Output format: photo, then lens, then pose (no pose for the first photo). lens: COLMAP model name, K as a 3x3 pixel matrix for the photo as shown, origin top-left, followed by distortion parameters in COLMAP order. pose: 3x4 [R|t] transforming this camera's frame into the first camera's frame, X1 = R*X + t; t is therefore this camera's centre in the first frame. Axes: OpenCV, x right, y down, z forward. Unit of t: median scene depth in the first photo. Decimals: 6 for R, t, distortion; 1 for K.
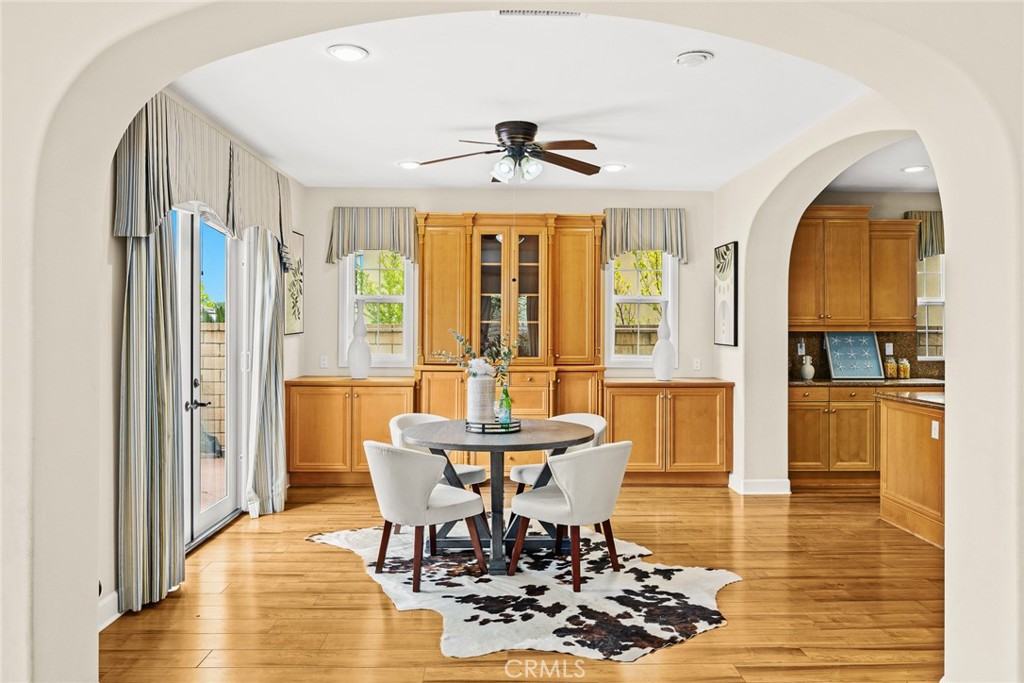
lens RADIAL K [[723.8, 0, 514.2], [0, 723.8, 338.9], [0, 0, 1]] dist [0.019396, -0.001026]
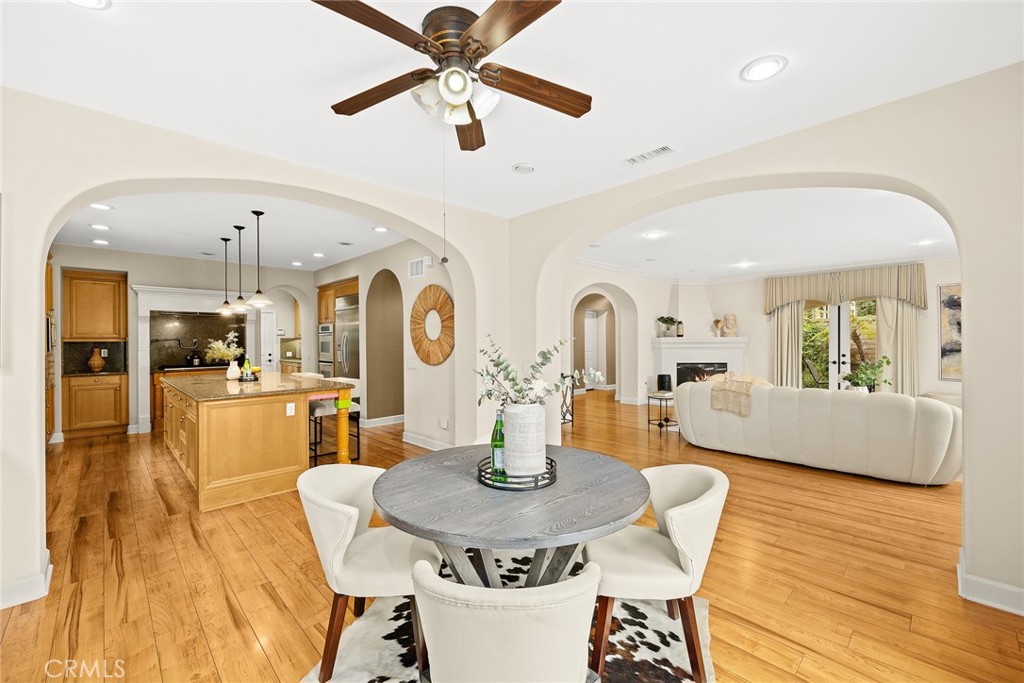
lens RADIAL K [[422.6, 0, 509.2], [0, 422.6, 340.2], [0, 0, 1]] dist [-0.002044, -0.000015]
pose [[-0.681998, 0.003676, 0.731345, -0.218936], [0.014323, 0.999863, 0.008331, -0.007851], [-0.731214, 0.016157, -0.681957, 0.857433]]
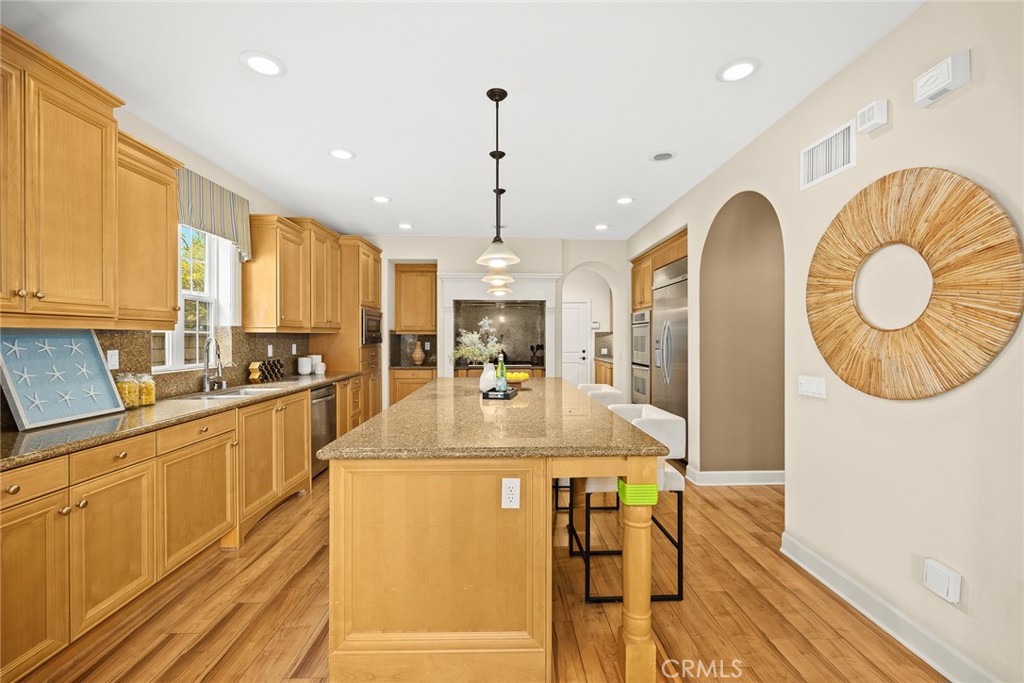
lens RADIAL K [[422.6, 0, 517.9], [0, 422.6, 339.7], [0, 0, 1]] dist [-0.002044, -0.000015]
pose [[-0.019592, -0.004932, 0.999796, 0.163208], [0.010917, 0.999927, 0.005147, -0.000681], [-0.999748, 0.011016, -0.019536, 0.686478]]
